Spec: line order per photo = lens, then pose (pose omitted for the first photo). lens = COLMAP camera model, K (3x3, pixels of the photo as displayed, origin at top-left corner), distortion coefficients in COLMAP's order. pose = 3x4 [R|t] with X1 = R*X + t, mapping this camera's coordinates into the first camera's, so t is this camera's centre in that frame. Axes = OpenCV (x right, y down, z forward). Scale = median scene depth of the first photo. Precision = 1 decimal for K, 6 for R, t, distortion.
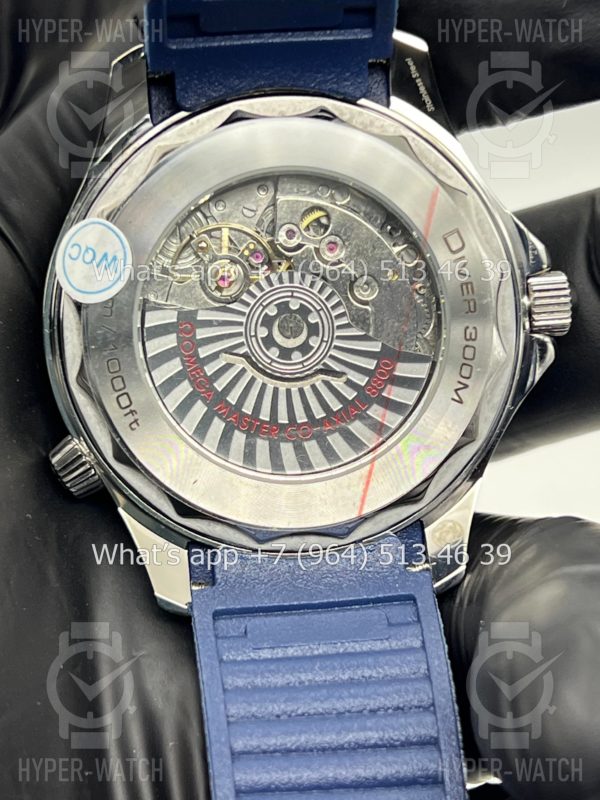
lens RADIAL K [[1890.5, 0, 283.9], [0, 1890.5, 402.2], [0, 0, 1]] dist [0.366876, -2.468650]
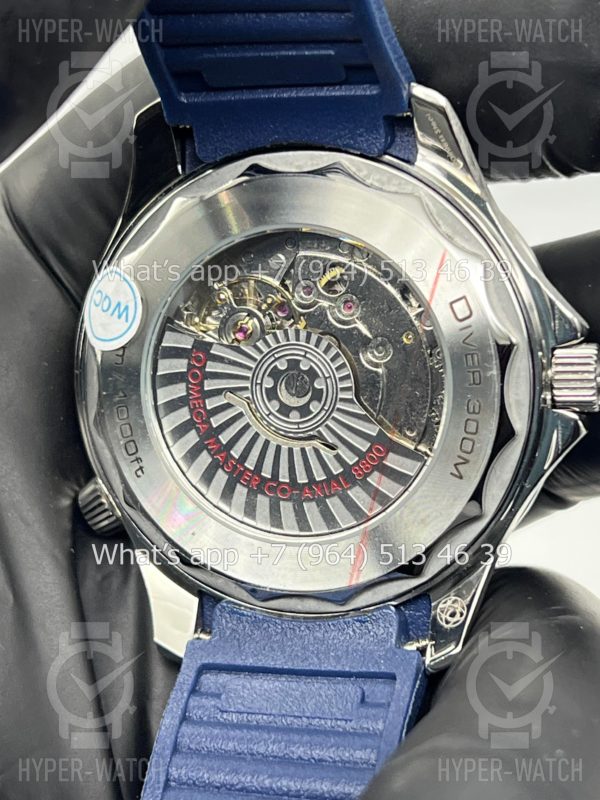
lens RADIAL K [[1890.5, 0, 283.9], [0, 1890.5, 402.2], [0, 0, 1]] dist [0.366876, -2.468650]
pose [[0.926338, 0.076802, -0.368780, 0.359688], [-0.059561, 0.996542, 0.057929, -0.087576], [0.371954, -0.031697, 0.927710, 0.087554]]
